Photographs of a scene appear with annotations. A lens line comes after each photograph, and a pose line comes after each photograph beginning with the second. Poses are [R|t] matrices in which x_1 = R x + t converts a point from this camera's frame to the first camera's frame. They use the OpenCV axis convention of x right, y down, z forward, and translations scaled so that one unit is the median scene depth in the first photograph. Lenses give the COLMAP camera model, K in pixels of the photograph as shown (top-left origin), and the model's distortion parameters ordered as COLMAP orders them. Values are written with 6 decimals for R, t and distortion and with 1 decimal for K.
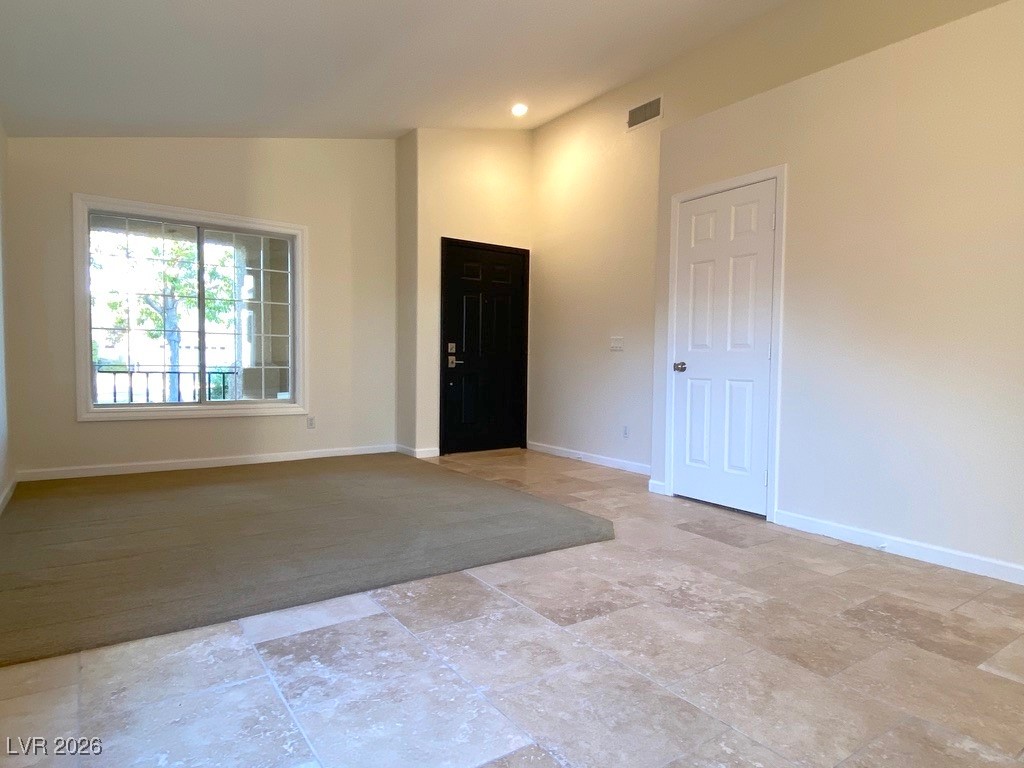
lens RADIAL K [[623.4, 0, 512.0], [0, 623.4, 384.0], [0, 0, 1]] dist [0.012938, -0.000287]
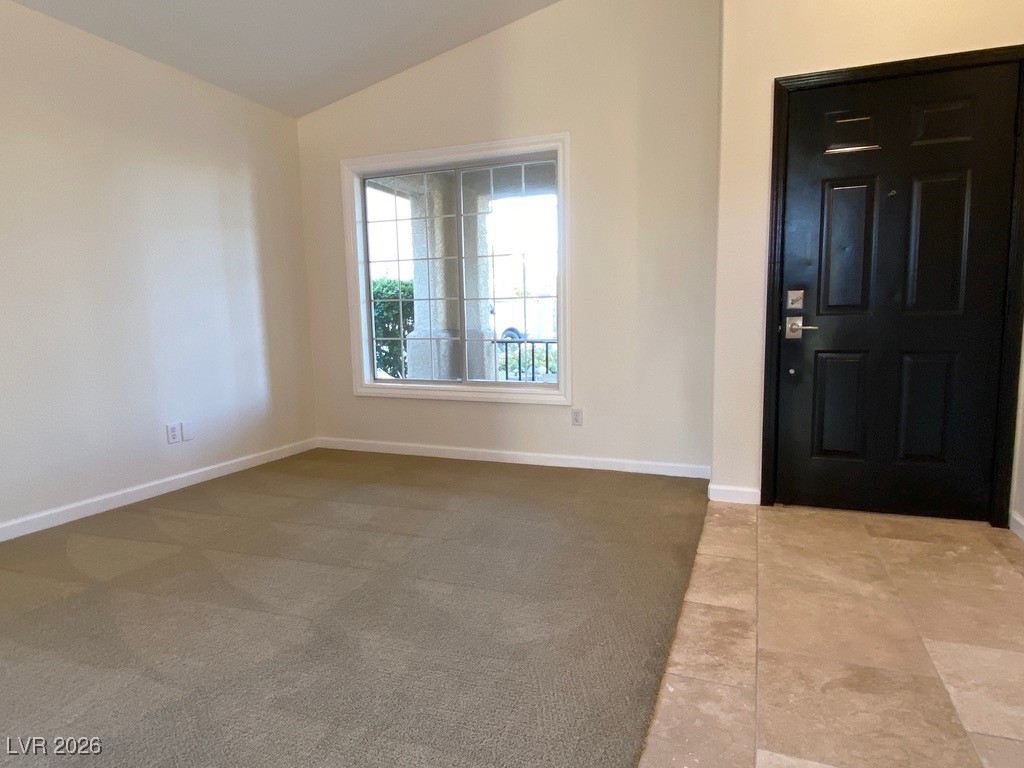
lens RADIAL K [[593.6, 0, 512.0], [0, 593.6, 384.0], [0, 0, 1]] dist [-0.001811, -0.000771]
pose [[0.535018, 0.071564, -0.841804, 0.358750], [0.001279, 0.996336, 0.085514, -0.059529], [0.844840, -0.046828, 0.532966, 1.030671]]
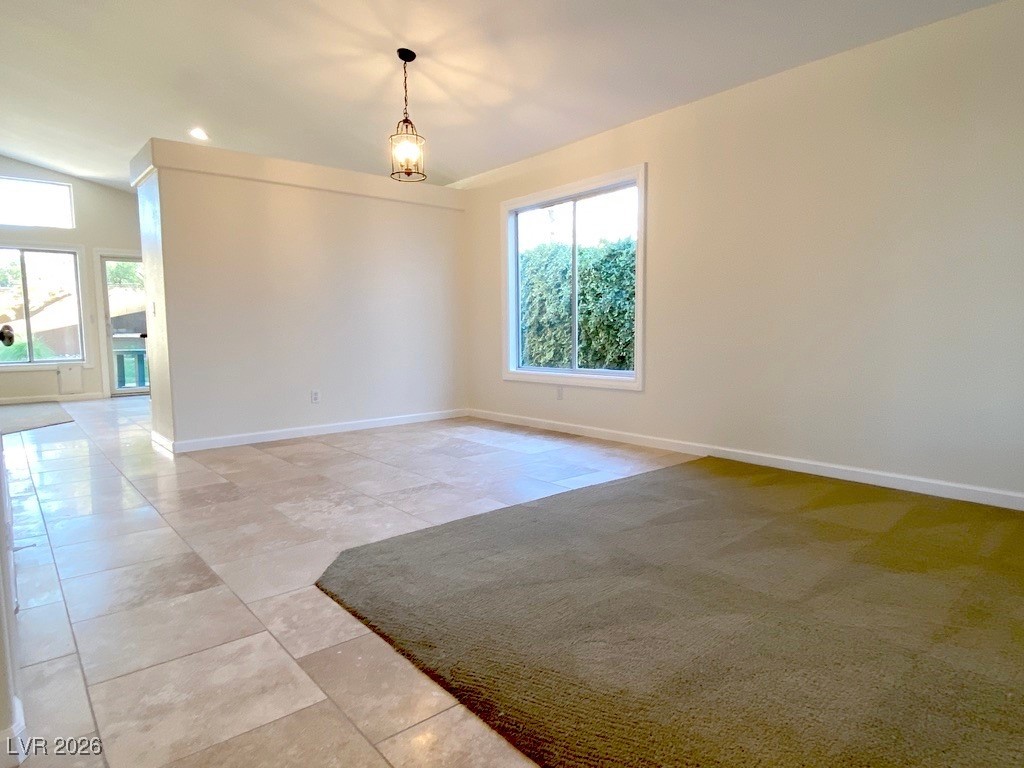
lens RADIAL K [[632.9, 0, 512.0], [0, 632.9, 384.0], [0, 0, 1]] dist [0.006892, 0.001415]
pose [[-0.996893, -0.002081, -0.078743, 0.015672], [-0.012306, 0.991490, 0.129601, -0.070114], [0.077803, 0.130167, -0.988435, 1.848586]]
